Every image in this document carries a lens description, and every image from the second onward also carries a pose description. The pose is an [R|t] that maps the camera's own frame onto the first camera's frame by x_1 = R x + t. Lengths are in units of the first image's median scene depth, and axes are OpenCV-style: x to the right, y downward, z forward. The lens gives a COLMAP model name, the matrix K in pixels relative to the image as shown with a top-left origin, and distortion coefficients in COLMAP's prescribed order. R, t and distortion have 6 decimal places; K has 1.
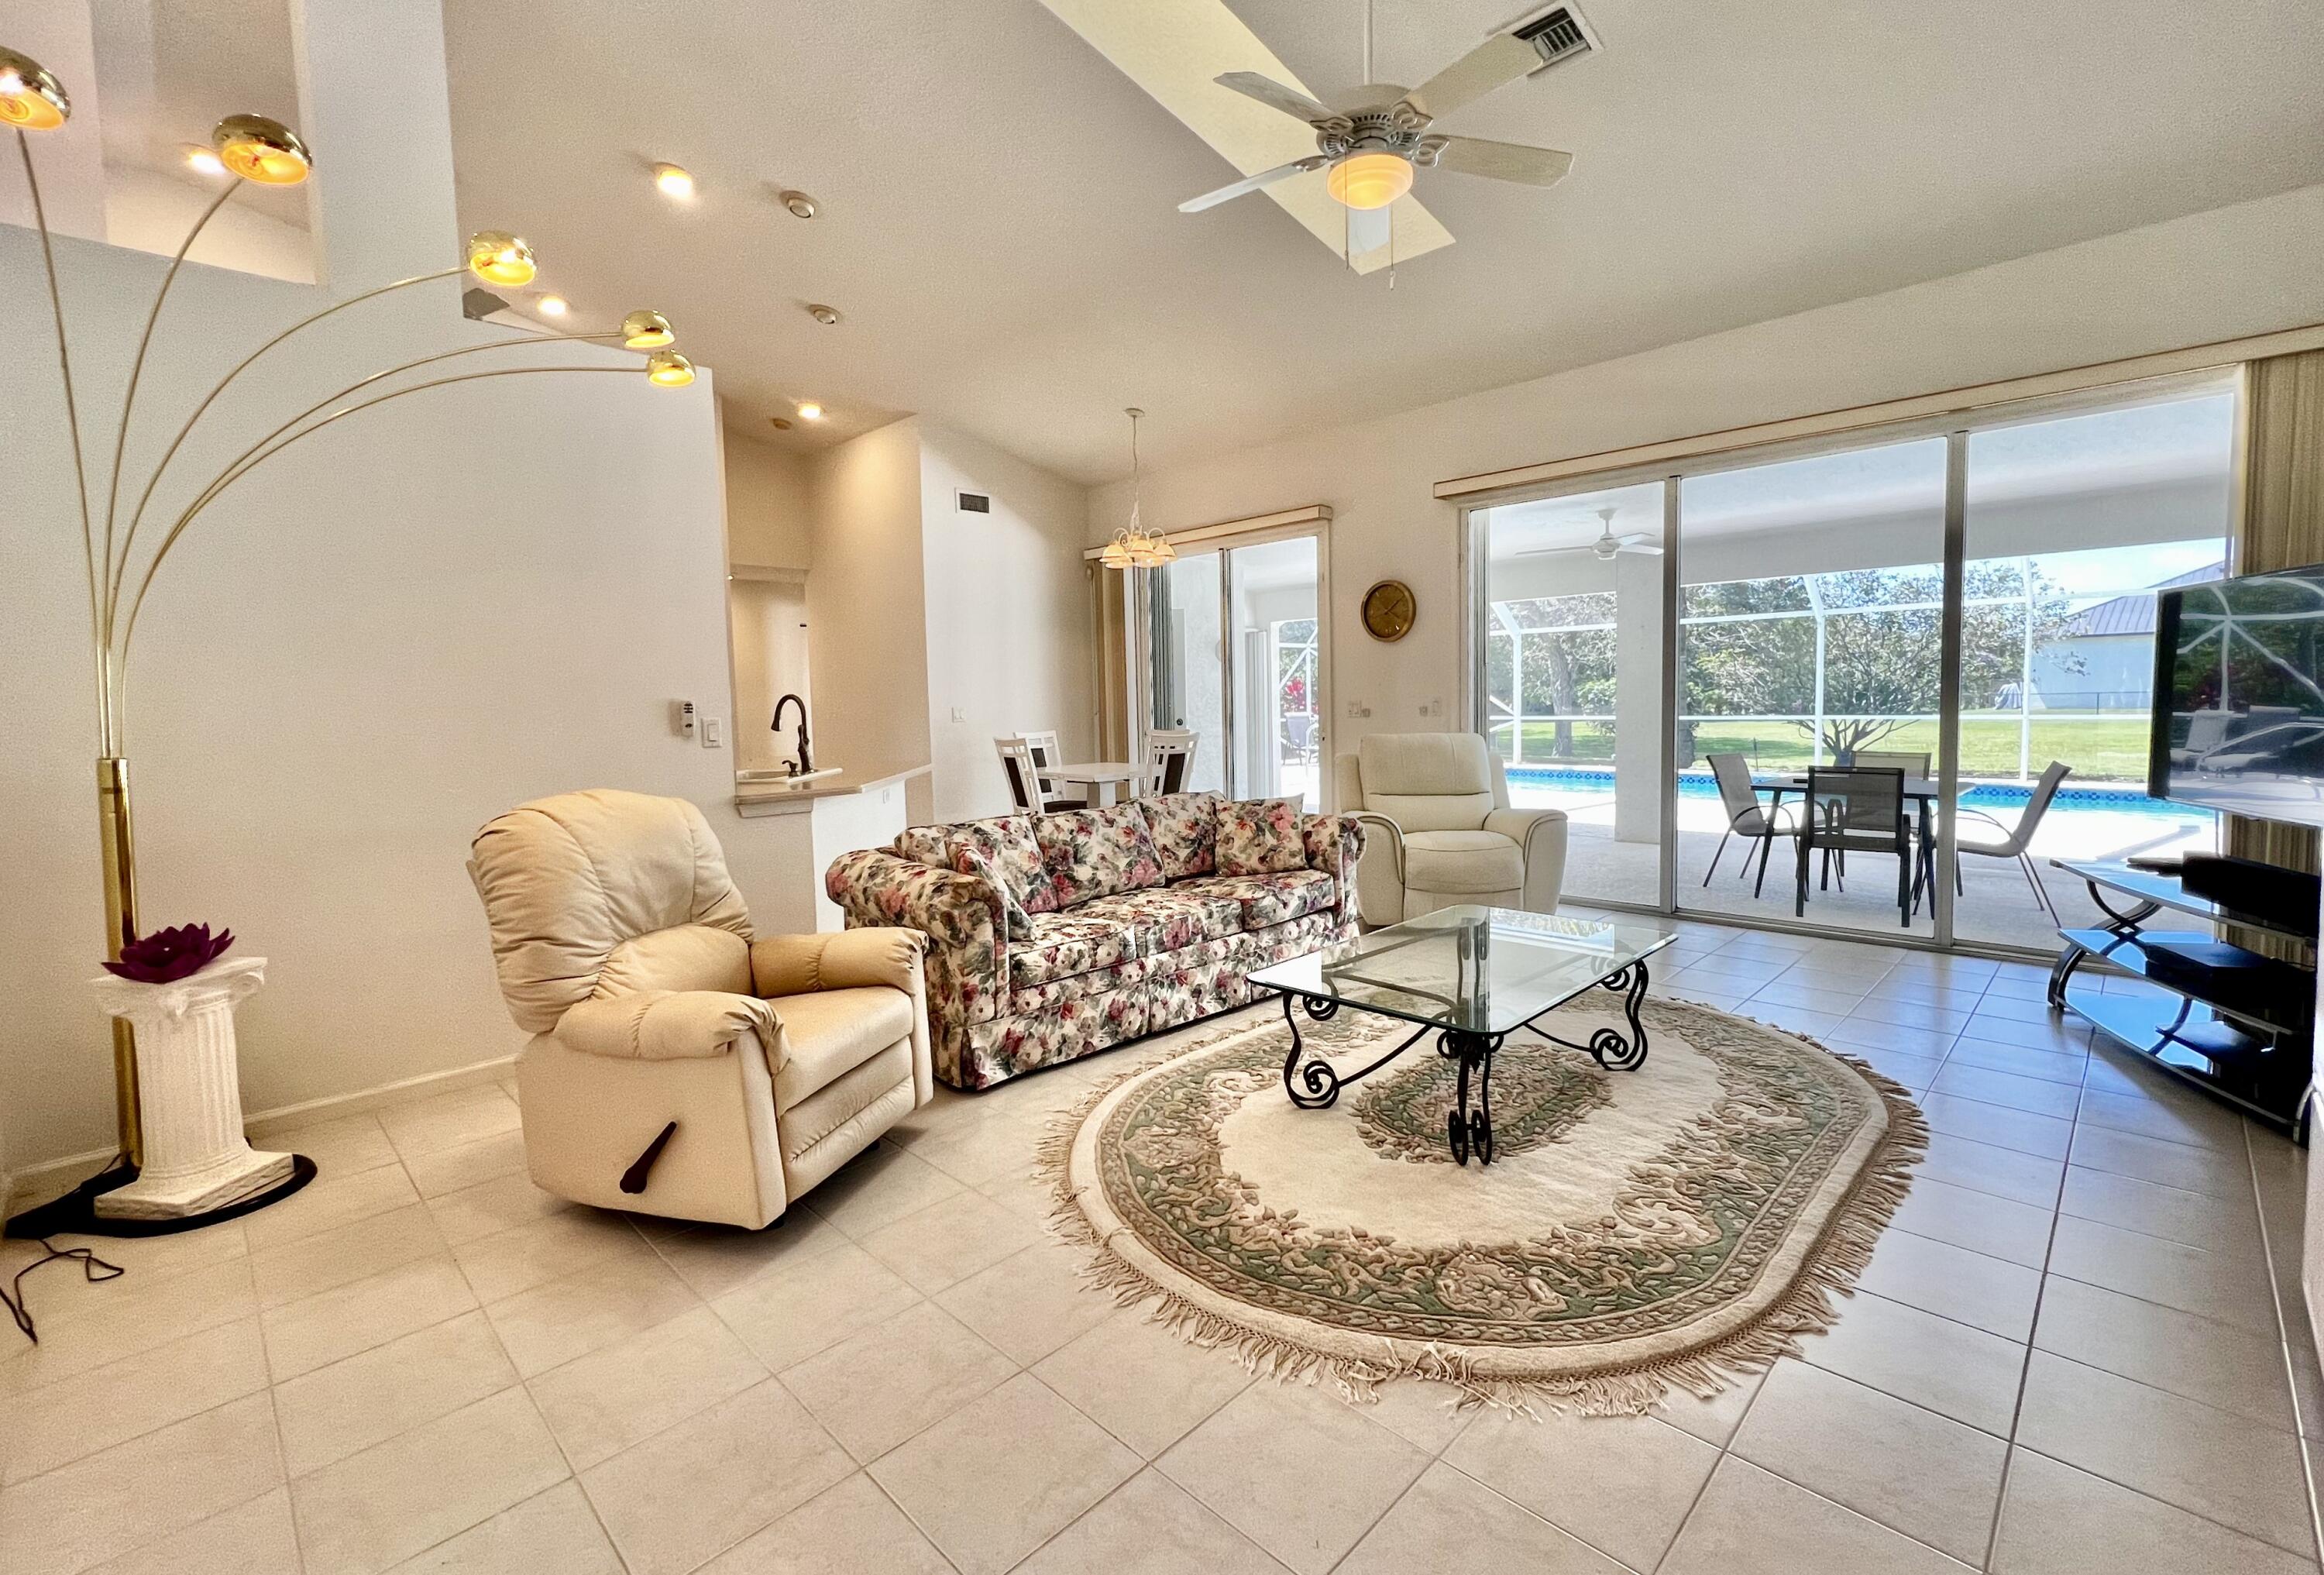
lens RADIAL K [[1004.4, 0, 1158.6], [0, 1004.4, 759.7], [0, 0, 1]] dist [-0.000647, 0.000549]
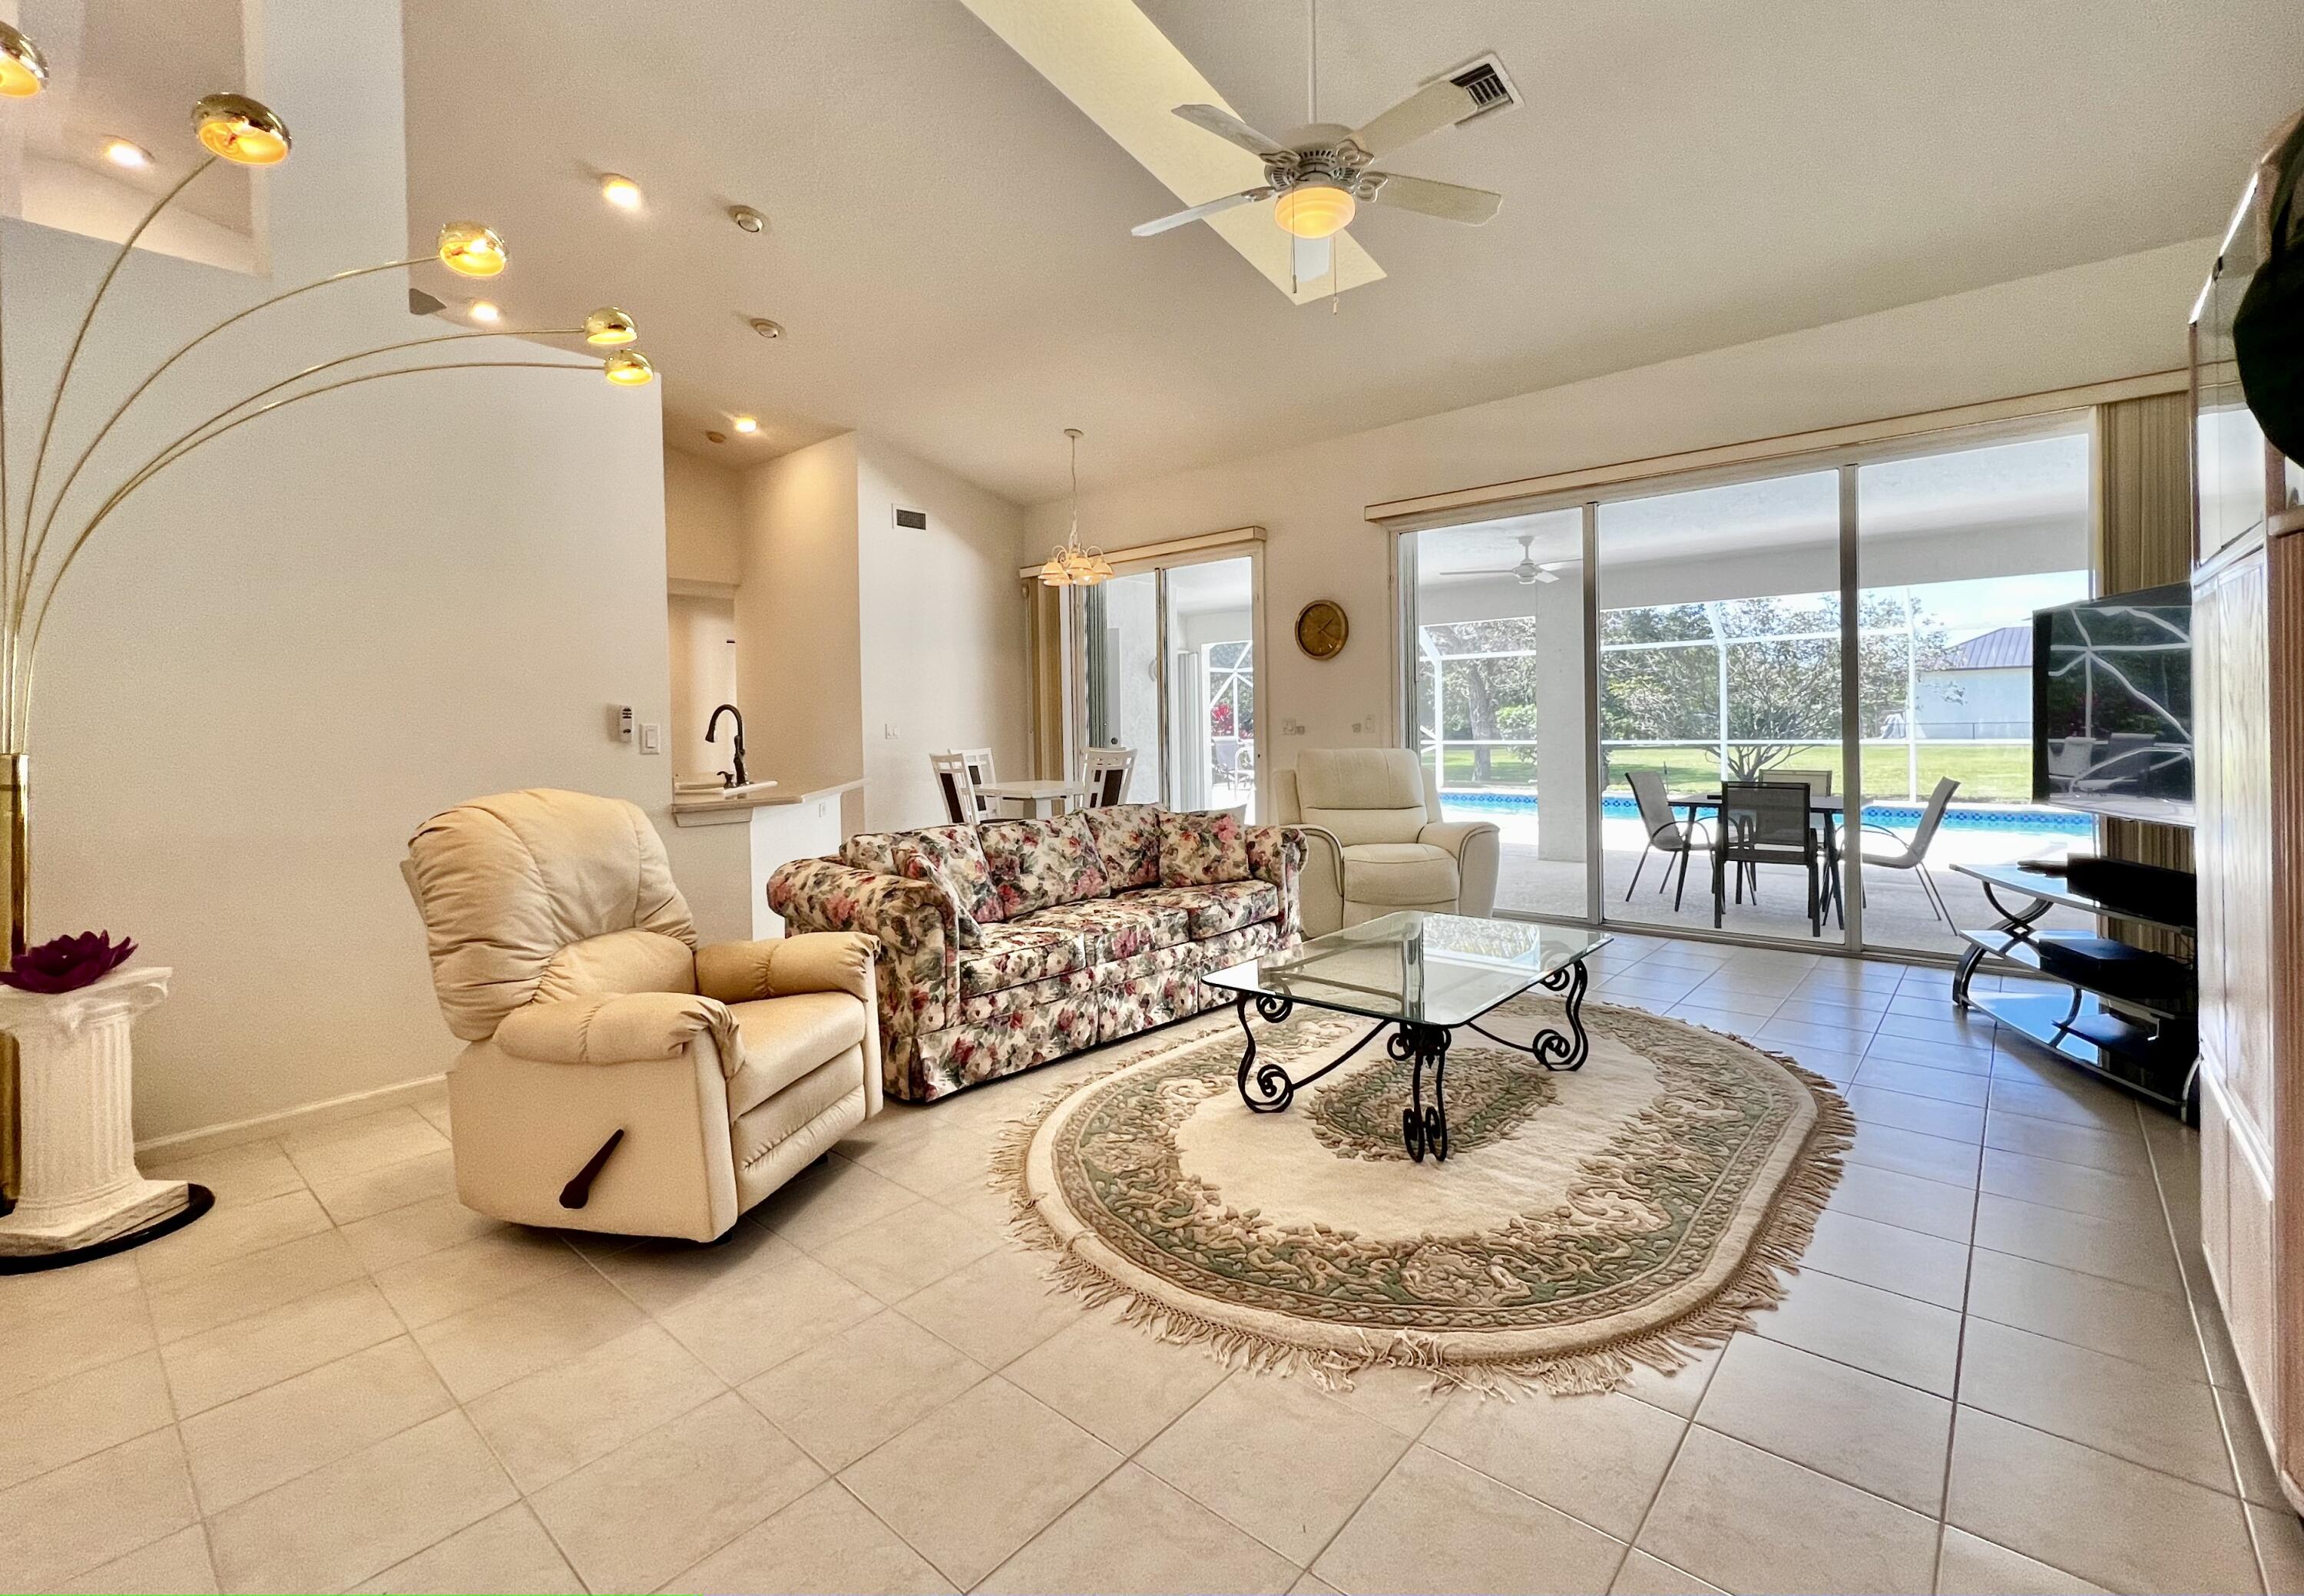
lens RADIAL K [[1011.9, 0, 1149.3], [0, 1011.9, 732.6], [0, 0, 1]] dist [0.000263, -0.000406]
pose [[0.997720, 0.002053, 0.067458, -0.030119], [0.001634, 0.998509, -0.054564, 0.023544], [-0.067470, 0.054550, 0.996229, -0.013814]]
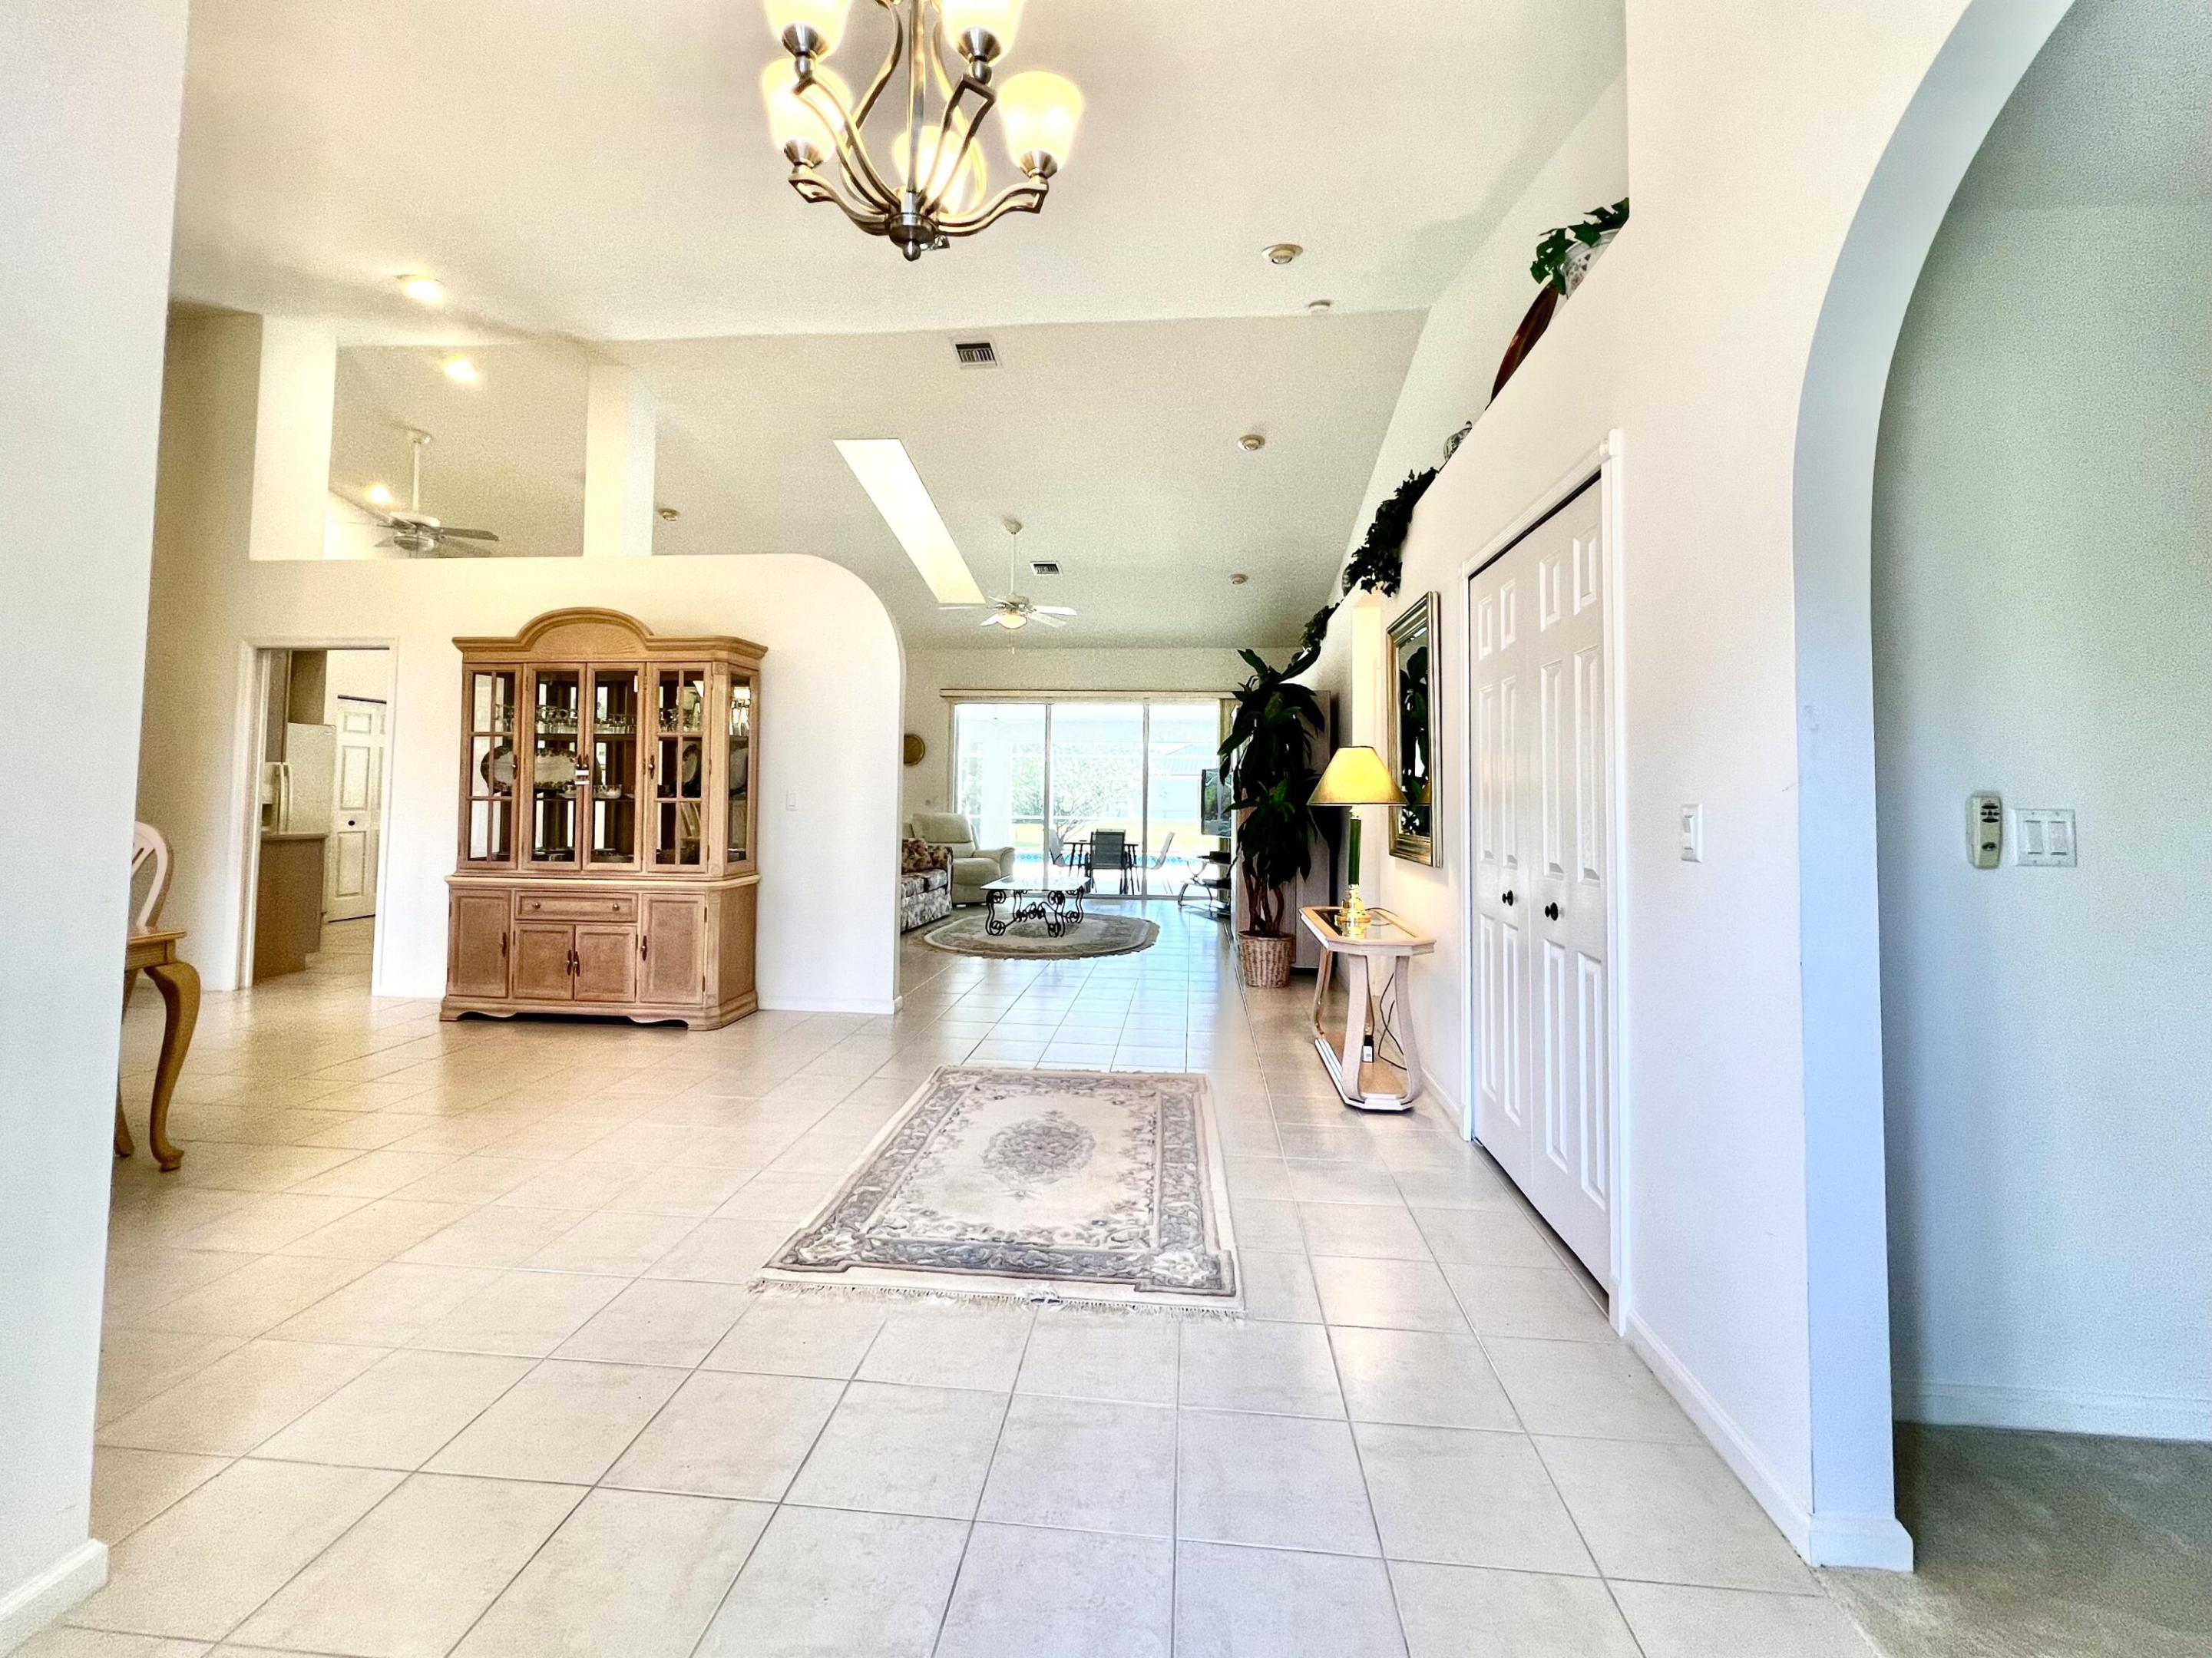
lens RADIAL K [[907.4, 0, 1107.6], [0, 907.4, 811.6], [0, 0, 1]] dist [-0.000930, 0.000476]
pose [[0.767226, 0.021306, 0.641023, -1.155073], [0.015701, 0.998525, -0.051982, 0.126630], [-0.641184, 0.049946, 0.765760, -1.077222]]
